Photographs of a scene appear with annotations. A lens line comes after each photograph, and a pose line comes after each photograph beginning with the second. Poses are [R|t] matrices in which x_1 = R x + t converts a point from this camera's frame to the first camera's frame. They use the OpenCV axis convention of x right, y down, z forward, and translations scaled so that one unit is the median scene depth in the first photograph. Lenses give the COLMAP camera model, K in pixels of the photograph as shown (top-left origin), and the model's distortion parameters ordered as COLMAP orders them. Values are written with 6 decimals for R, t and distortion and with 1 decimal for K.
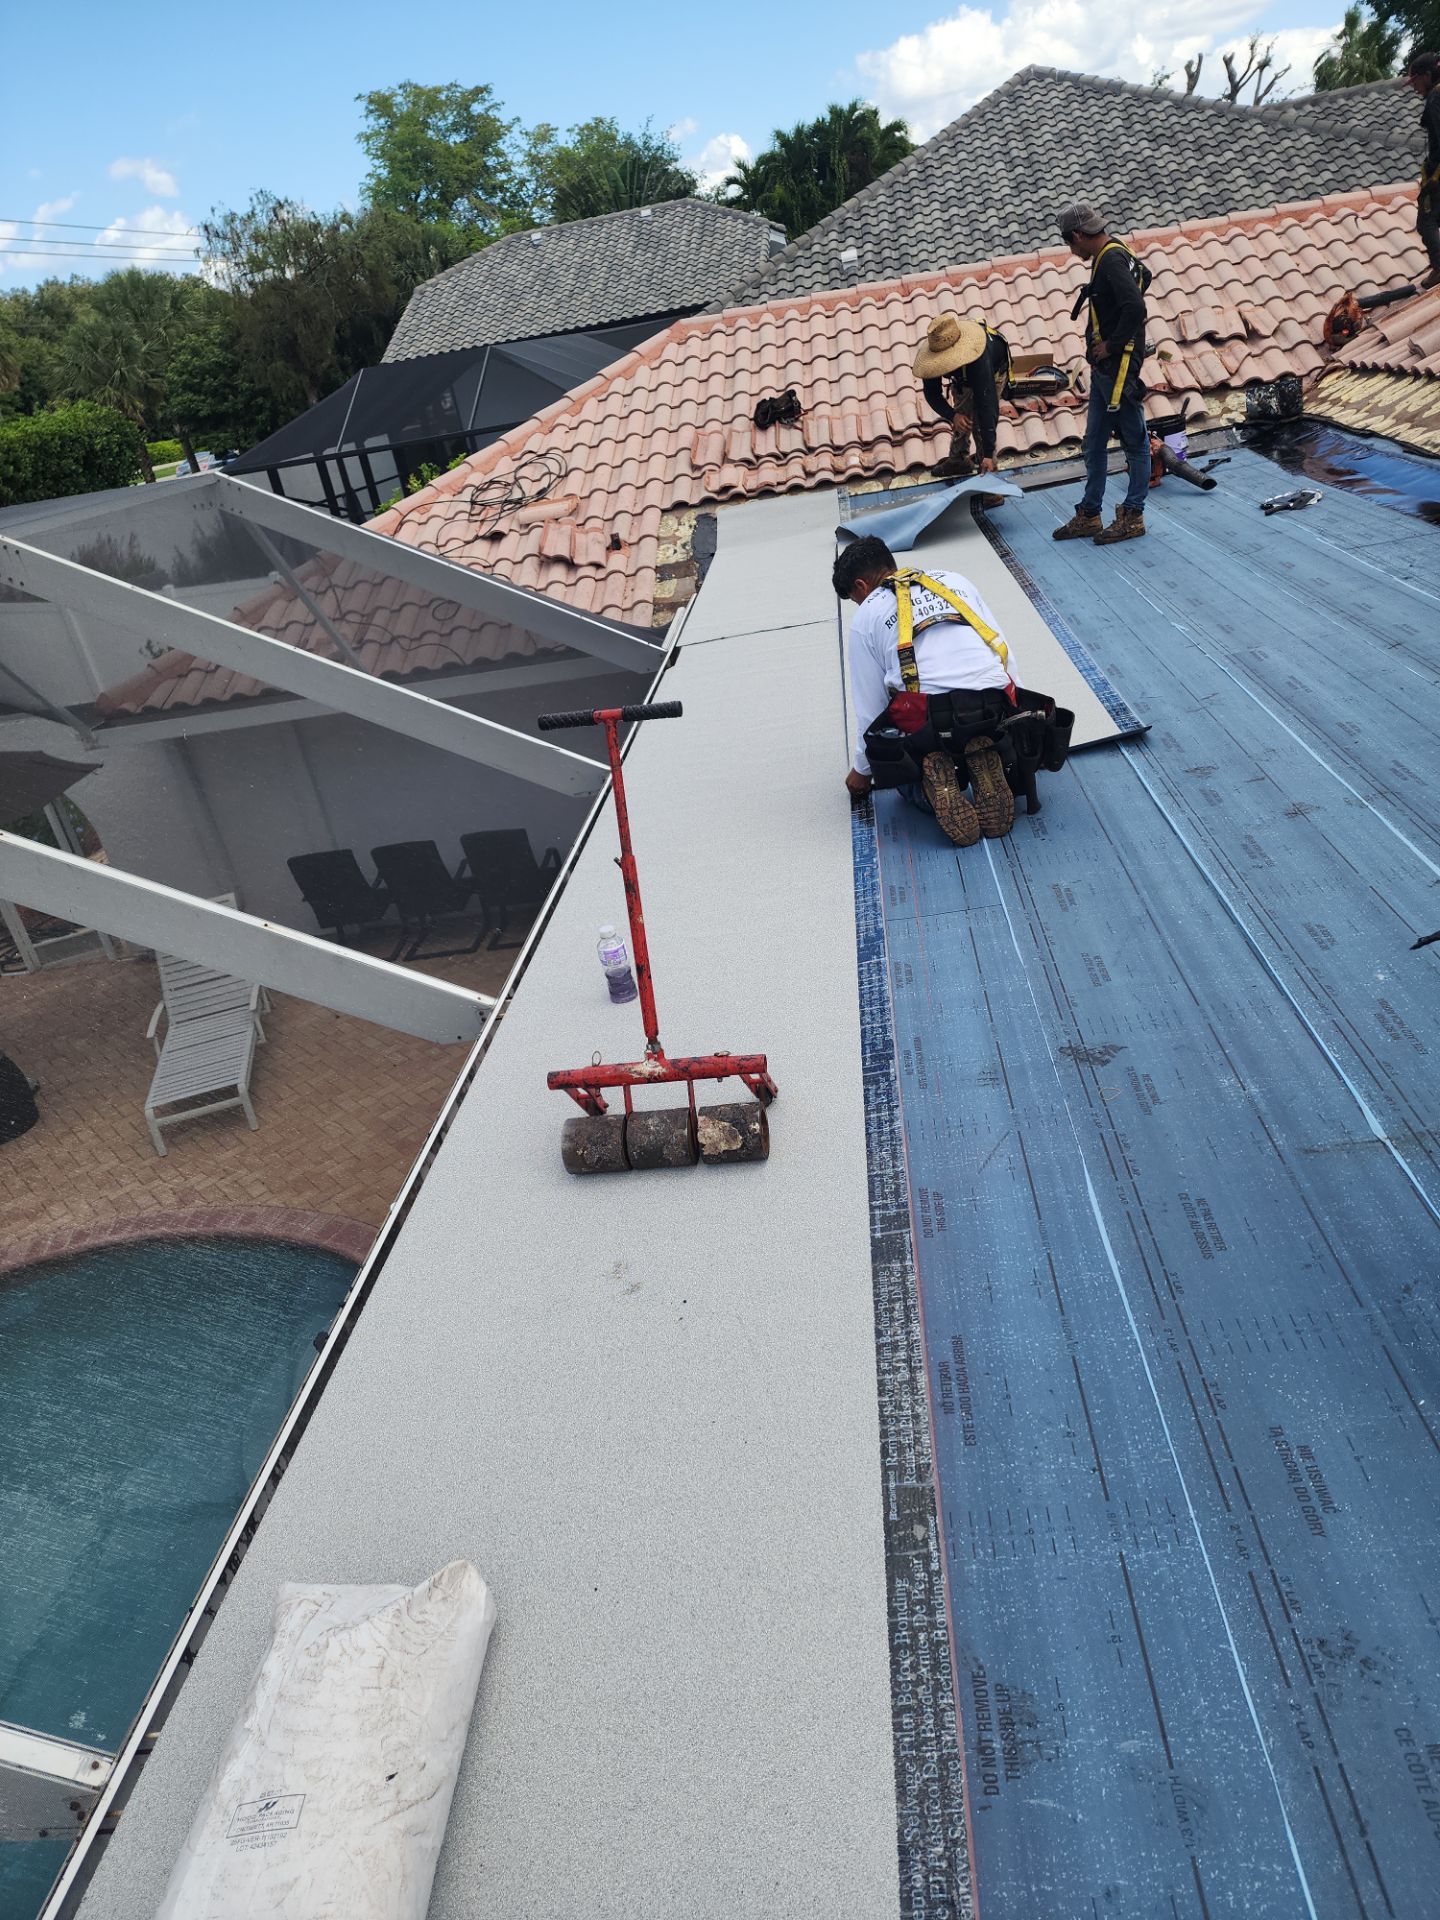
lens RADIAL K [[1280.7, 0, 720.0], [0, 1280.7, 960.0], [0, 0, 1]] dist [0.074035, -0.065653]
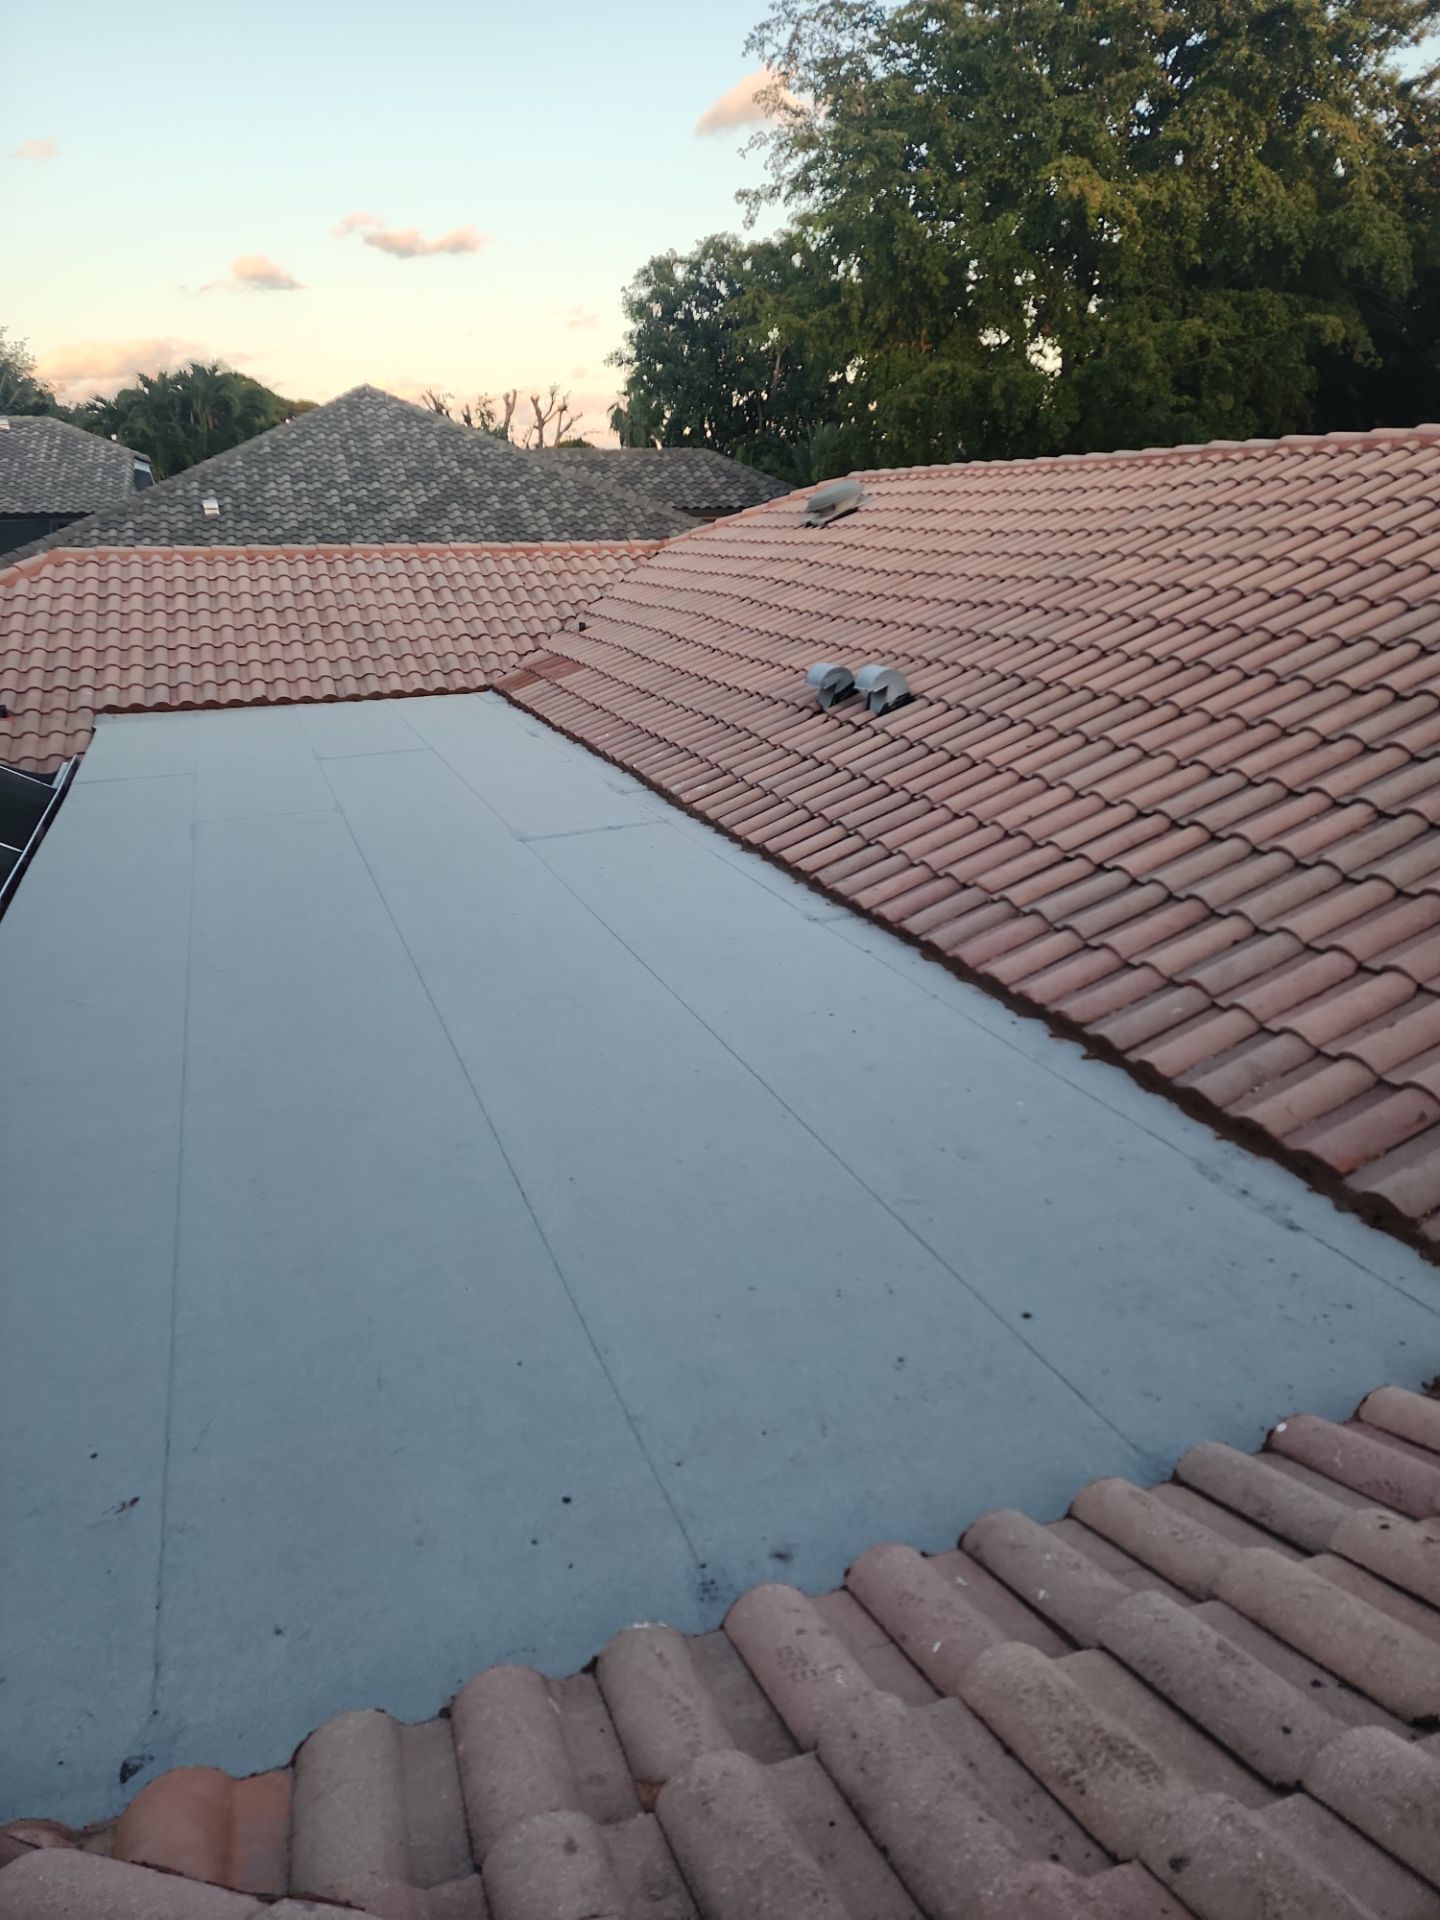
lens RADIAL K [[1264.4, 0, 722.4], [0, 1264.4, 950.9], [0, 0, 1]] dist [0.098190, -0.090864]
pose [[0.893920, 0.004922, 0.448200, -0.007588], [0.068196, 0.986805, -0.146851, 0.061536], [-0.443009, 0.161838, 0.881789, -0.170413]]
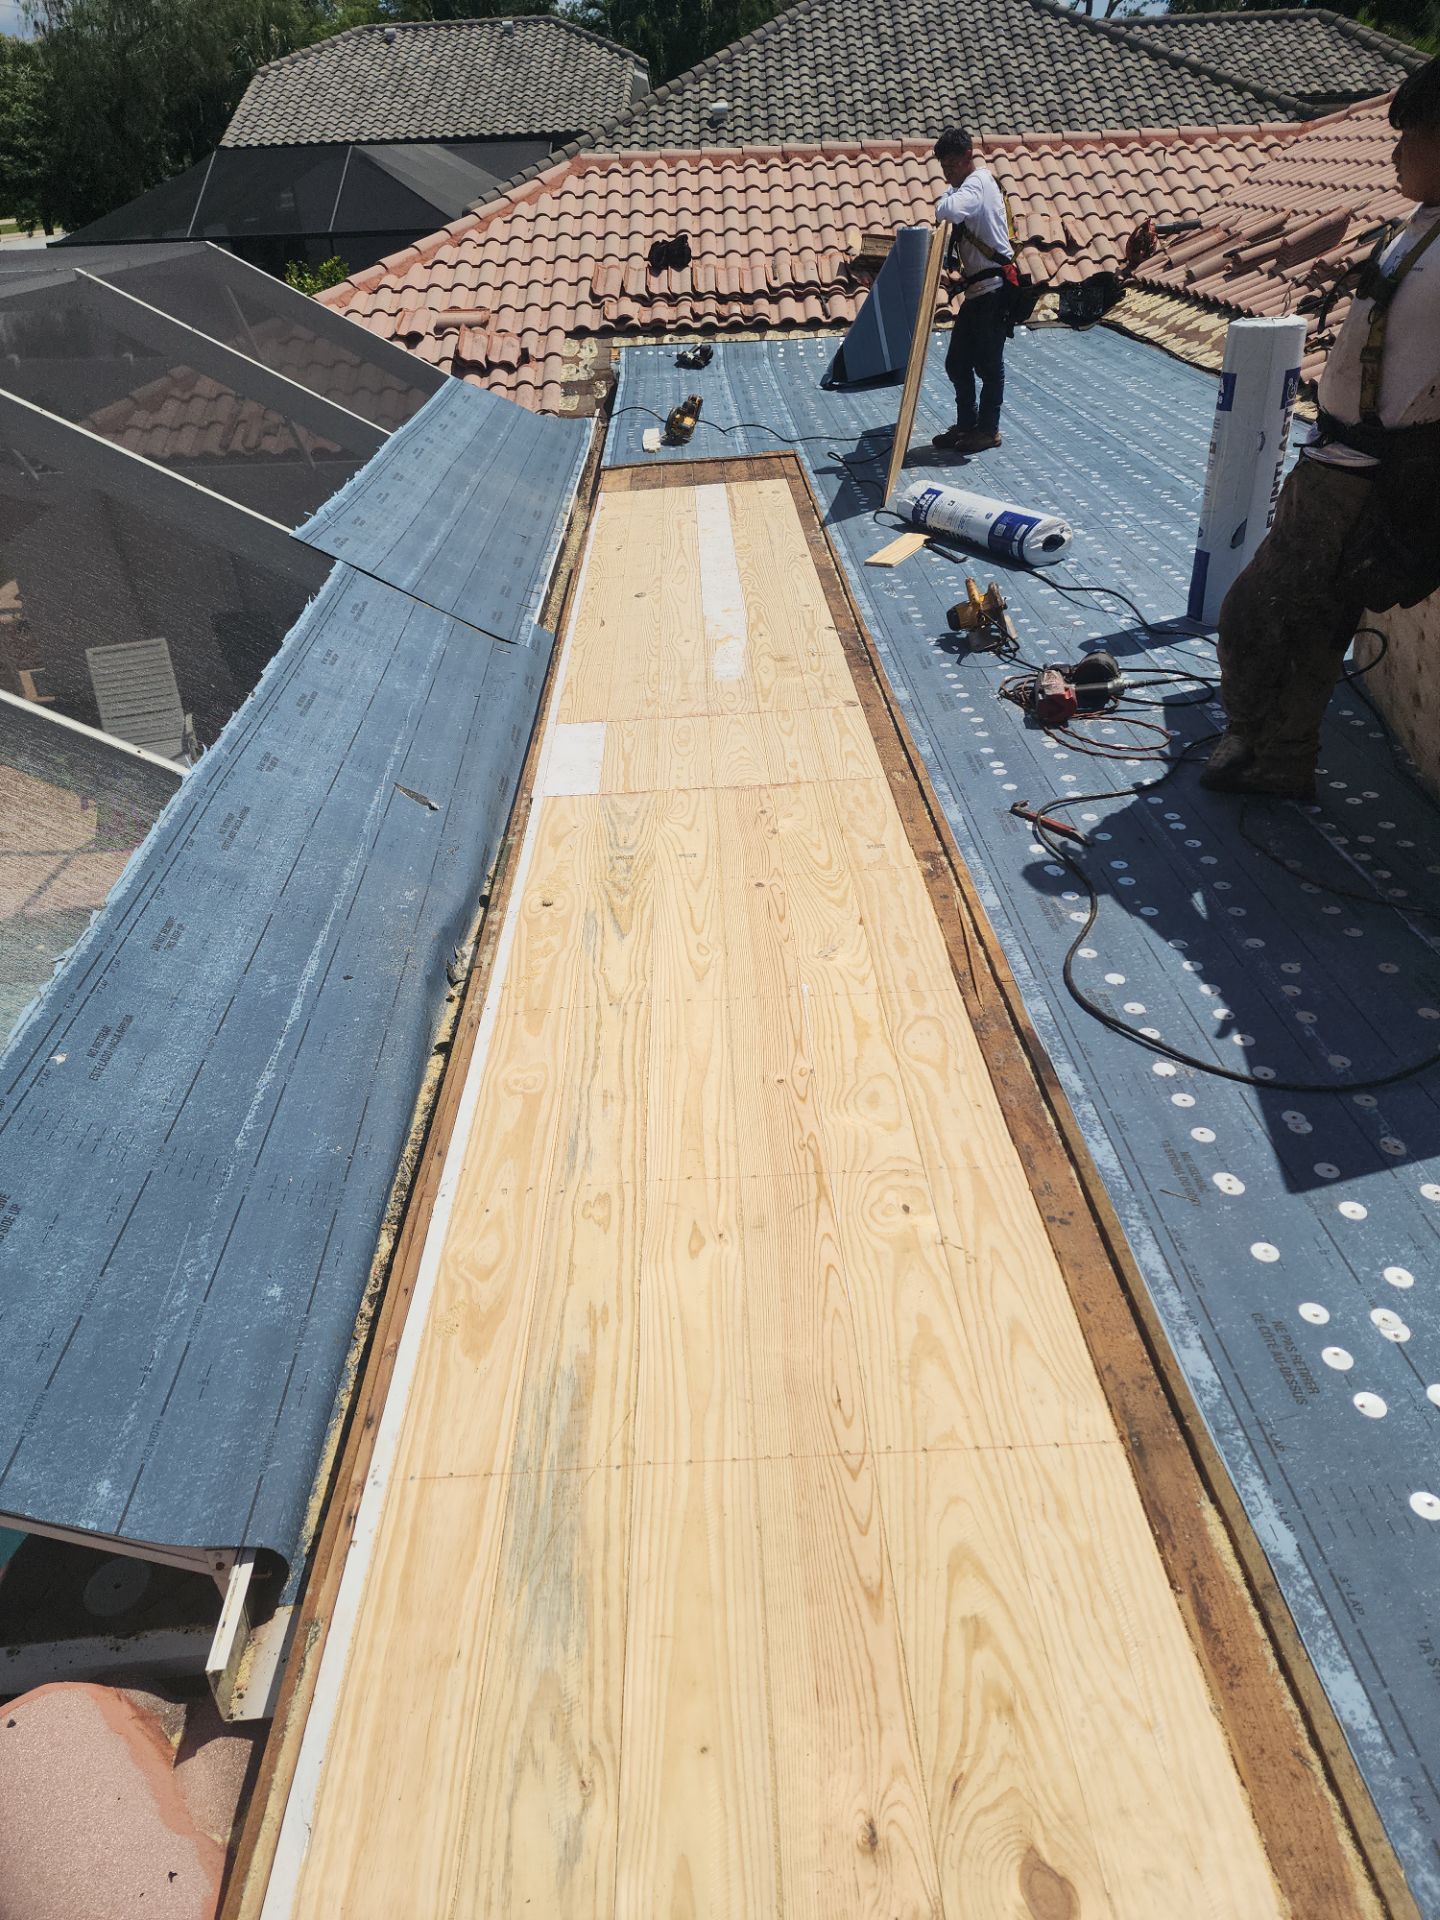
lens RADIAL K [[1287.0, 0, 714.0], [0, 1287.0, 984.6], [0, 0, 1]] dist [0.073239, -0.064723]
pose [[0.986719, 0.051604, 0.154022, -0.029375], [-0.067335, 0.992834, 0.098727, 0.044304], [-0.147823, -0.107787, 0.983123, -0.093129]]
